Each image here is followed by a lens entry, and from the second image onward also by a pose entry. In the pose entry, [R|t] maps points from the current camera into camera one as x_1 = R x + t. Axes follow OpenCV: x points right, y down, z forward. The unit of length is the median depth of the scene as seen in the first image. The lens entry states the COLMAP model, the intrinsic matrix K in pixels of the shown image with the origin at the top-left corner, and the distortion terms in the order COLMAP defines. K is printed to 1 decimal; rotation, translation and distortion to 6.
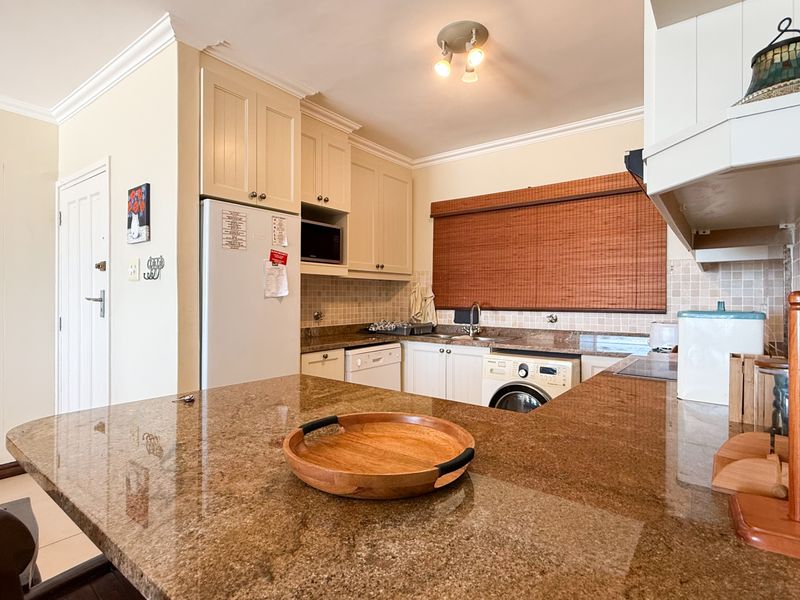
lens RADIAL K [[425.9, 0, 398.3], [0, 425.9, 300.0], [0, 0, 1]] dist [-0.003484, 0.000506]
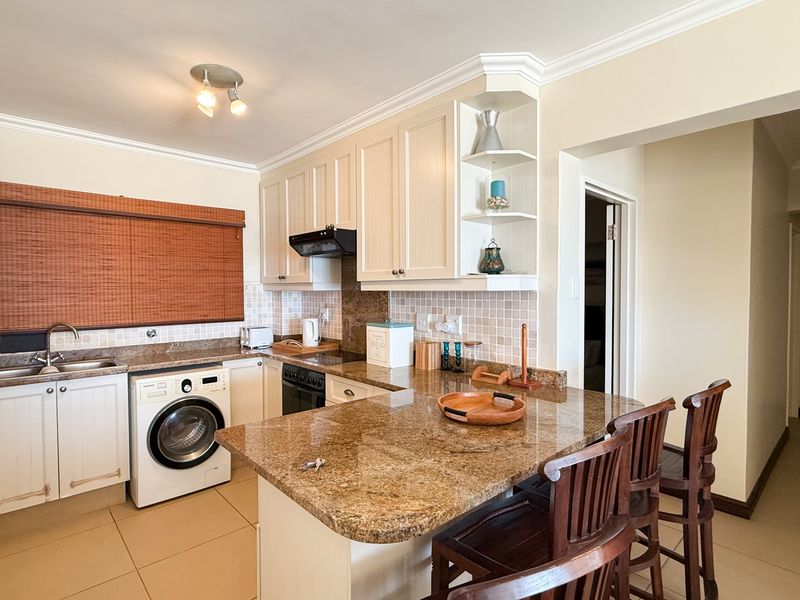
lens RADIAL K [[425.9, 0, 398.6], [0, 425.9, 299.7], [0, 0, 1]] dist [-0.003484, 0.000506]
pose [[0.162463, -0.030635, 0.986239, -0.570972], [0.009749, 0.999519, 0.029442, -0.063827], [-0.986666, 0.004831, 0.162684, 0.271241]]
